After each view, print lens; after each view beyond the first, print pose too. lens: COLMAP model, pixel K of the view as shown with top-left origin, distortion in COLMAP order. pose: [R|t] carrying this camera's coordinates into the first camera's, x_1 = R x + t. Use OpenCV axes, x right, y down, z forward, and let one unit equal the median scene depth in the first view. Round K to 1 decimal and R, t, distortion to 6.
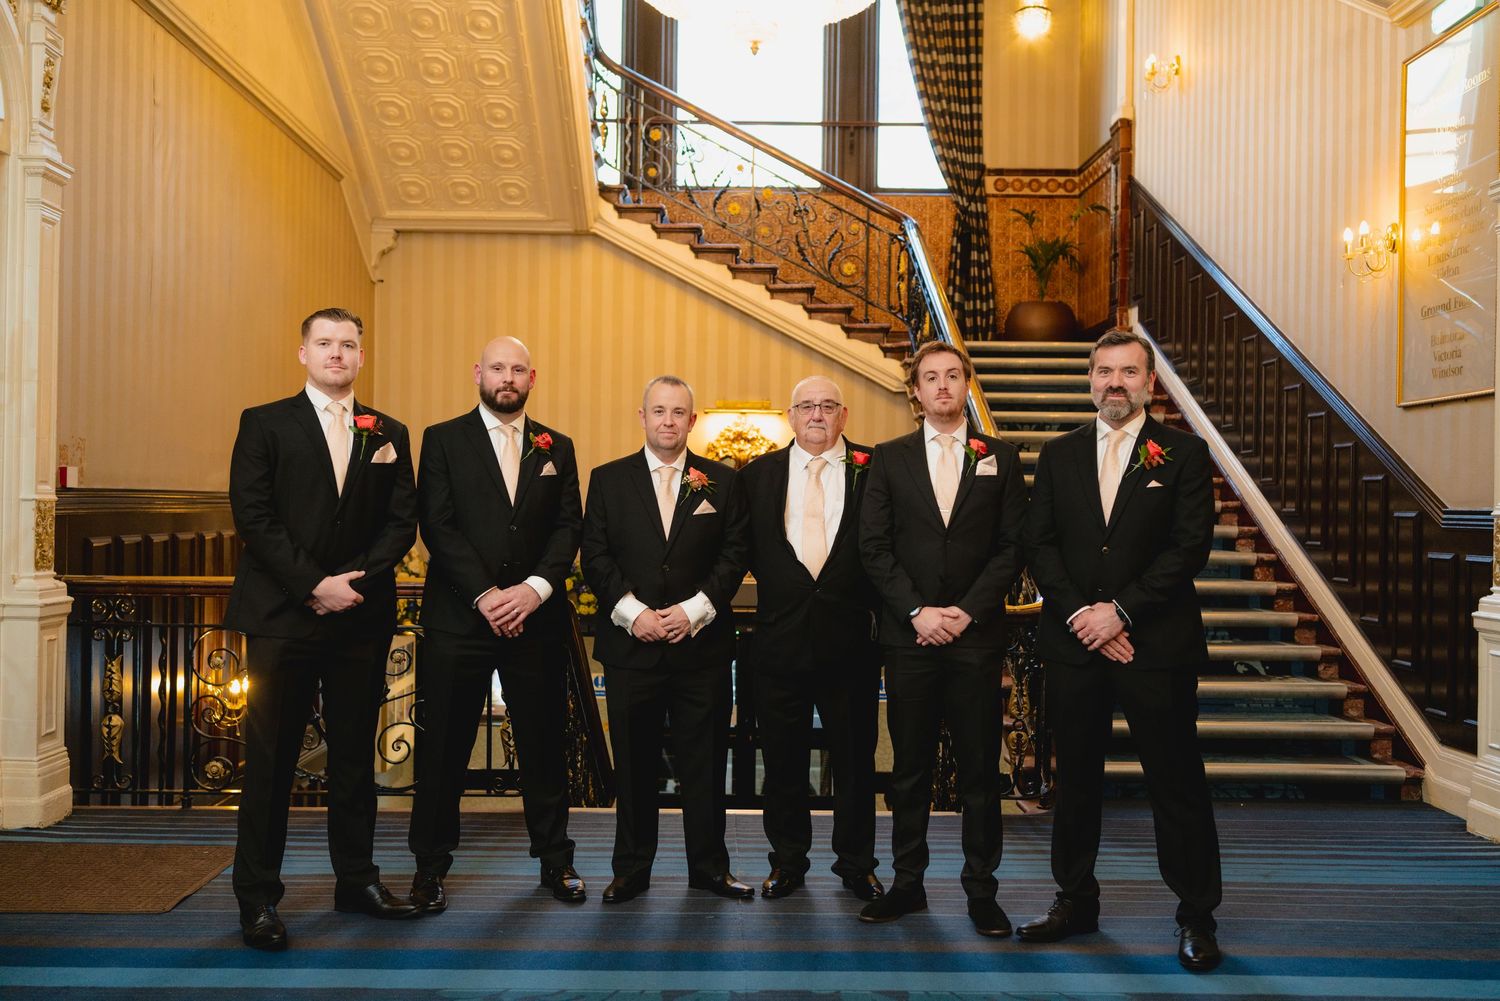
lens RADIAL K [[1518.2, 0, 738.7], [0, 1518.2, 497.7], [0, 0, 1]] dist [0.003368, 0.000000]
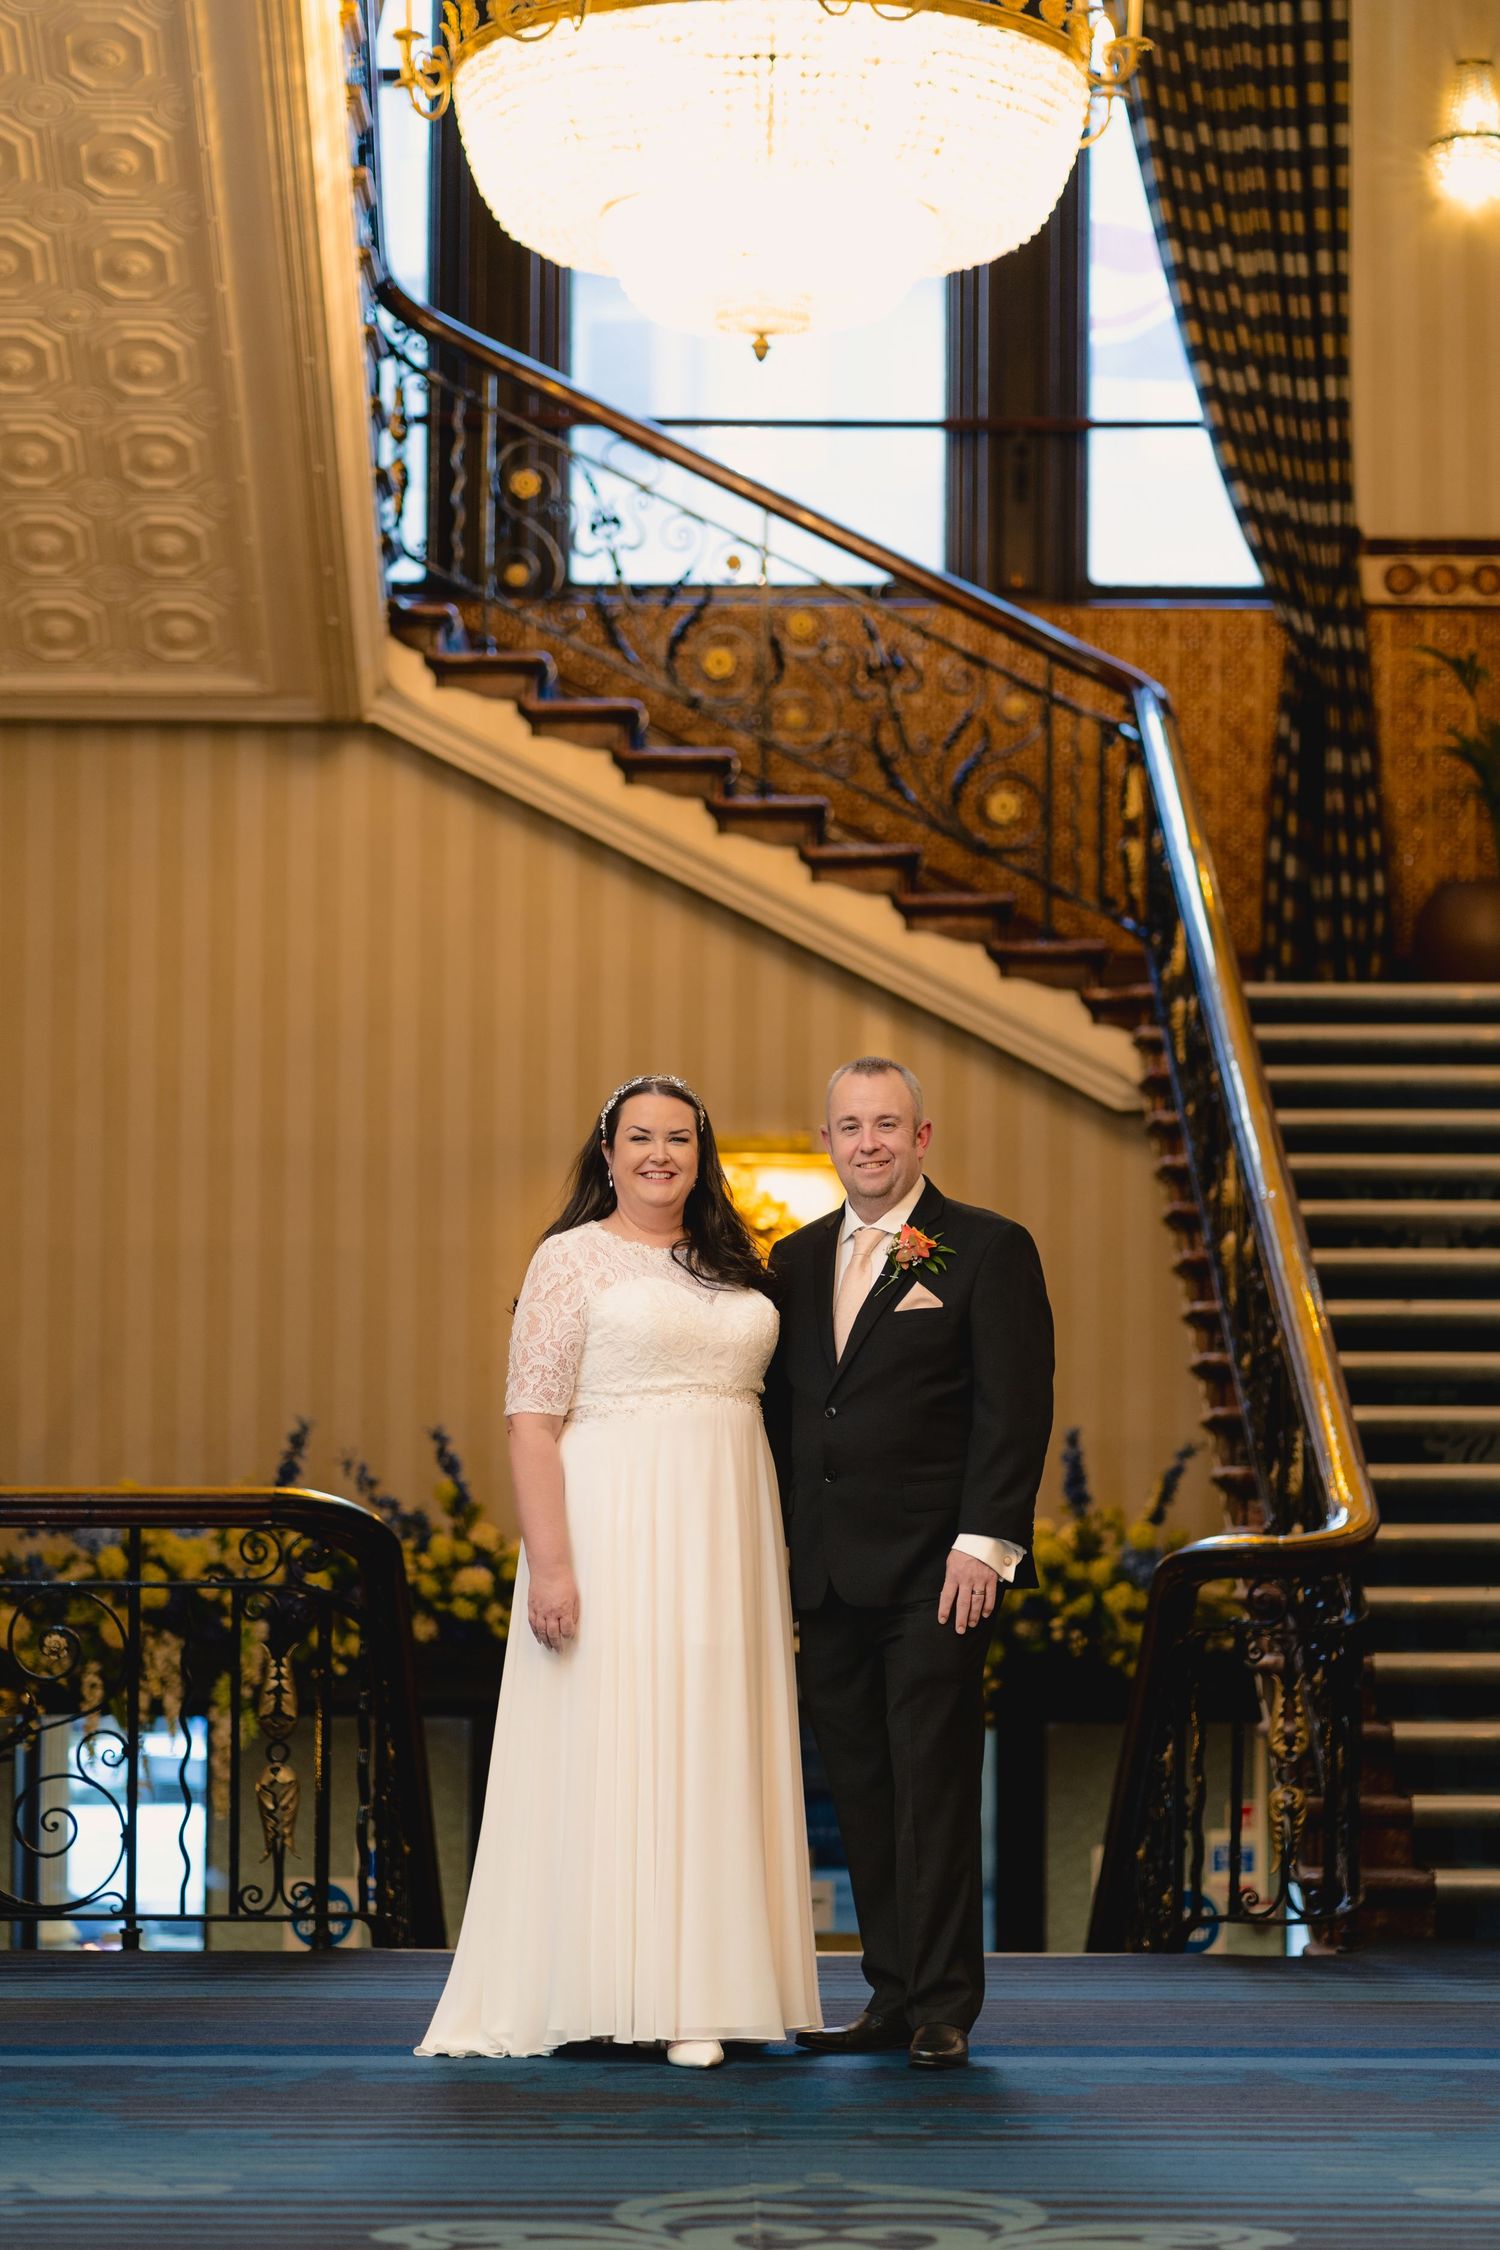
lens RADIAL K [[5507.9, 0, 751.0], [0, 5507.9, 1125.9], [0, 0, 1]] dist [0.084457, 0.000000]
pose [[0.999970, -0.007715, 0.000123, 0.004277], [0.007706, 0.997692, -0.067469, 0.032498], [0.000398, 0.067468, 0.997721, -0.456627]]
